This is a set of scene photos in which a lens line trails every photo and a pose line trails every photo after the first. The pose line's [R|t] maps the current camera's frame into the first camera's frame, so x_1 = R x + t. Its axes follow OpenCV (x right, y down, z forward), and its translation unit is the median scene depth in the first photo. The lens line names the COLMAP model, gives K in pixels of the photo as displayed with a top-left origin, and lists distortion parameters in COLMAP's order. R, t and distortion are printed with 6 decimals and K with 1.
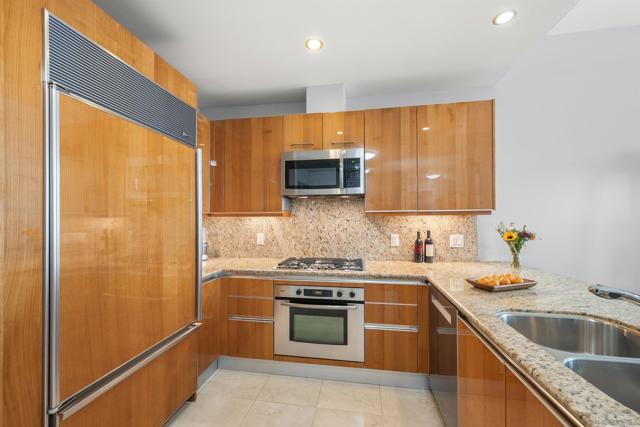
lens RADIAL K [[258.0, 0, 320.1], [0, 258.0, 218.3], [0, 0, 1]] dist [-0.000420, 0.001894]
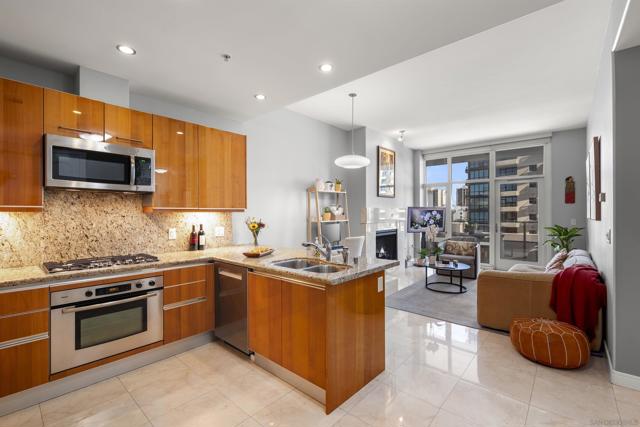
lens RADIAL K [[283.8, 0, 320.5], [0, 283.8, 214.8], [0, 0, 1]] dist [-0.001746, 0.001046]
pose [[0.532135, 0.000280, 0.846660, -0.478249], [-0.002145, 0.999997, 0.001017, -0.001178], [-0.846657, -0.002357, 0.532134, -0.239487]]
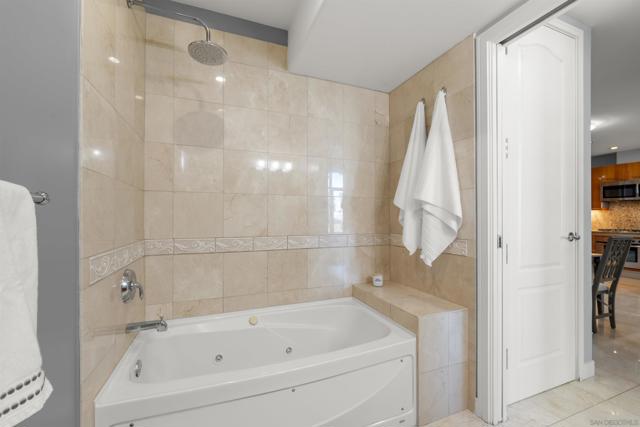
lens RADIAL K [[264.5, 0, 324.1], [0, 264.5, 217.5], [0, 0, 1]] dist [0.002532, -0.000577]
pose [[0.523652, 0.001372, -0.851931, 0.631664], [0.005415, 0.999973, 0.004939, 0.035627], [0.851915, -0.007200, 0.523631, -2.595600]]
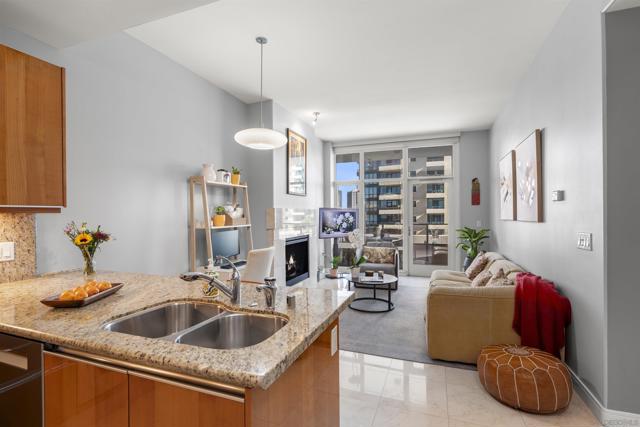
lens RADIAL K [[307.7, 0, 320.2], [0, 307.7, 218.1], [0, 0, 1]] dist [0.000090, -0.001612]
pose [[0.198178, -0.002913, 0.980162, -0.096574], [0.002357, 0.999994, 0.002495, 0.000360], [-0.980163, 0.001816, 0.198184, 0.036225]]
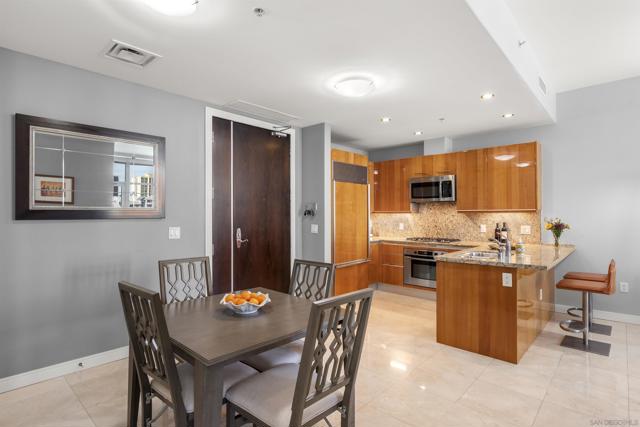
lens RADIAL K [[334.7, 0, 317.0], [0, 334.7, 209.9], [0, 0, 1]] dist [0.005766, 0.000587]
pose [[0.833758, -0.004391, -0.552113, 0.659621], [0.000865, 0.999978, -0.006647, -0.017900], [0.552129, 0.005064, 0.833743, -1.446242]]
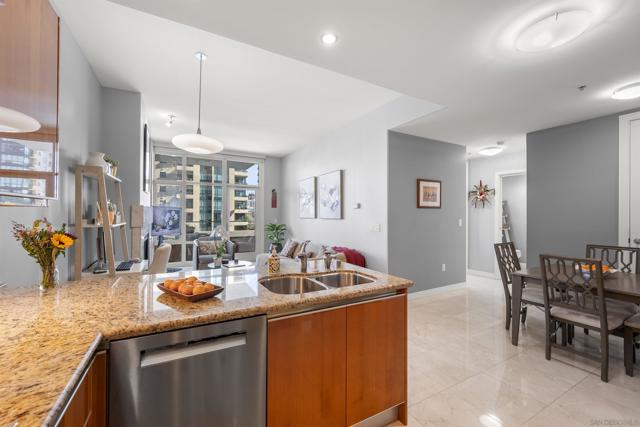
lens RADIAL K [[264.5, 0, 321.1], [0, 264.5, 214.1], [0, 0, 1]] dist [0.002532, -0.000577]
pose [[-0.619673, 0.004472, 0.784847, -0.193307], [-0.004334, 0.999949, -0.009119, 0.005341], [-0.784848, -0.009052, -0.619622, 0.860788]]
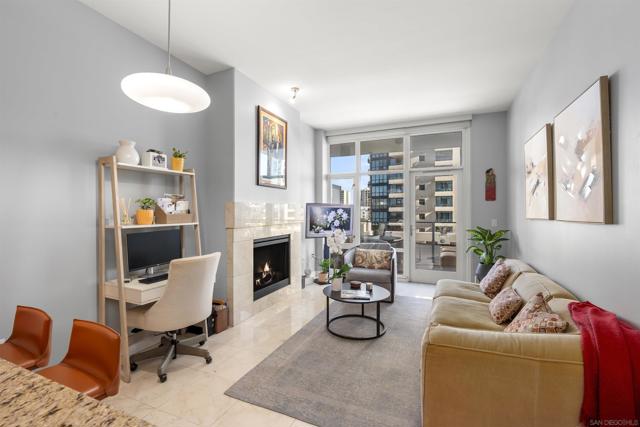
lens RADIAL K [[283.8, 0, 319.6], [0, 283.8, 211.3], [0, 0, 1]] dist [-0.001746, 0.001046]
pose [[0.251555, 0.010406, 0.967787, 0.480163], [-0.004424, 0.999944, -0.009602, 0.001122], [-0.967833, -0.001866, 0.251587, -0.072957]]
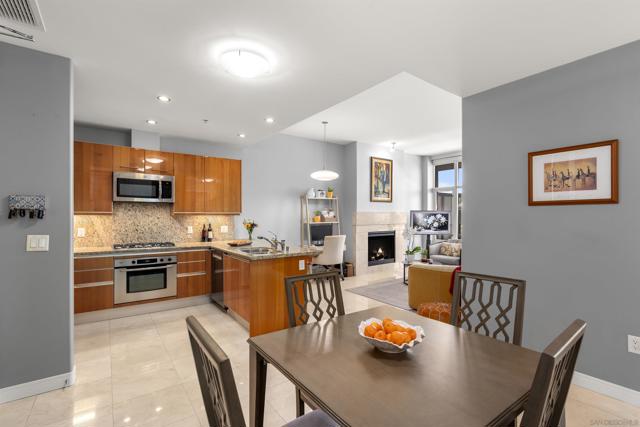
lens RADIAL K [[299.1, 0, 321.1], [0, 299.1, 217.7], [0, 0, 1]] dist [0.001668, 0.000993]
pose [[0.703592, 0.001861, 0.710601, -0.563240], [-0.006712, 0.999969, 0.004027, -0.009246], [-0.710572, -0.007603, 0.703583, -1.110319]]
